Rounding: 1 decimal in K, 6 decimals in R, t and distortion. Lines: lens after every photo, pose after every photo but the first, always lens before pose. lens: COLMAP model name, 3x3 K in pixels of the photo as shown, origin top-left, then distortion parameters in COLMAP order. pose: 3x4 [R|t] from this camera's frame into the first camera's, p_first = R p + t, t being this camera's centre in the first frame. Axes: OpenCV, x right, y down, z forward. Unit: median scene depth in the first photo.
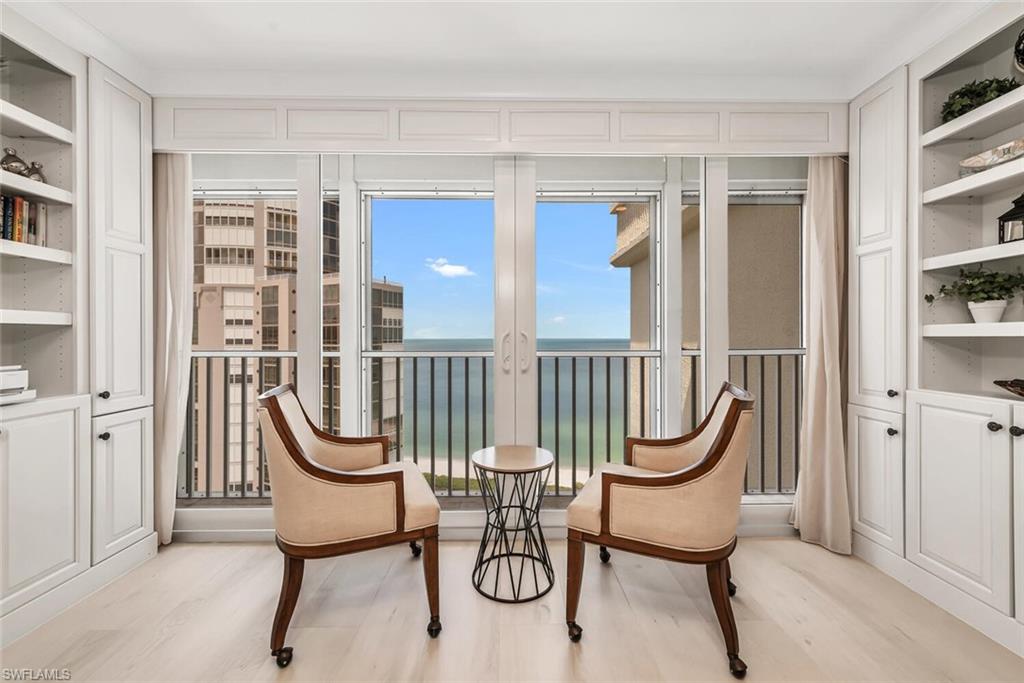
lens RADIAL K [[403.1, 0, 510.4], [0, 403.1, 337.9], [0, 0, 1]] dist [-0.001028, -0.000105]
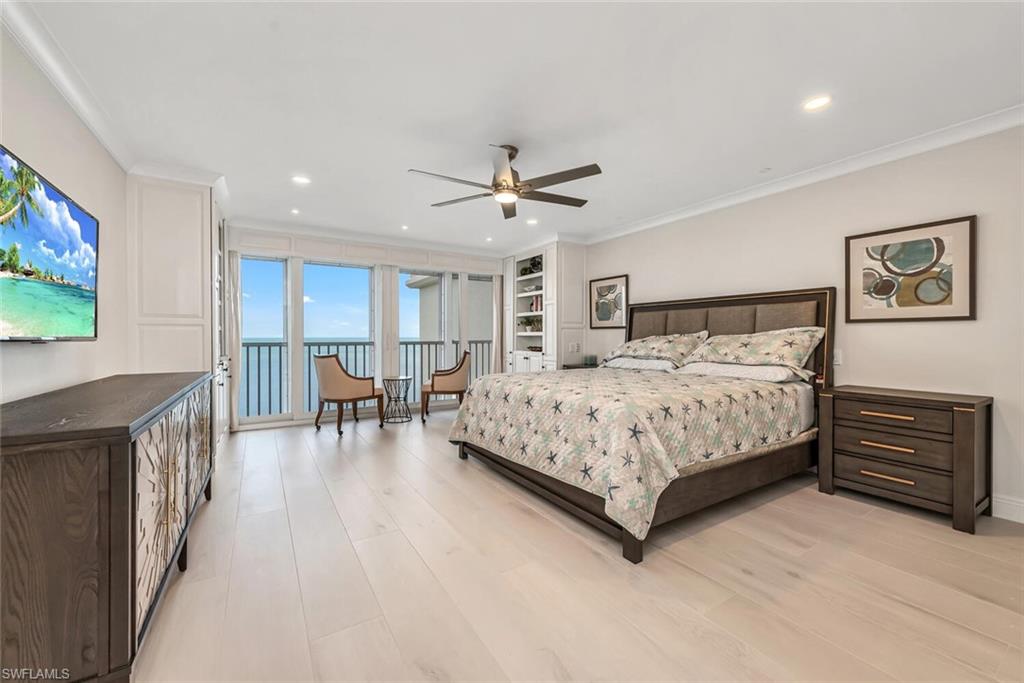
lens RADIAL K [[403.1, 0, 510.4], [0, 403.1, 337.9], [0, 0, 1]] dist [-0.001028, -0.000105]
pose [[0.855816, -0.003356, 0.517269, -0.836313], [0.004603, 0.999989, -0.001127, 0.018875], [-0.517259, 0.003346, 0.855822, -1.971510]]
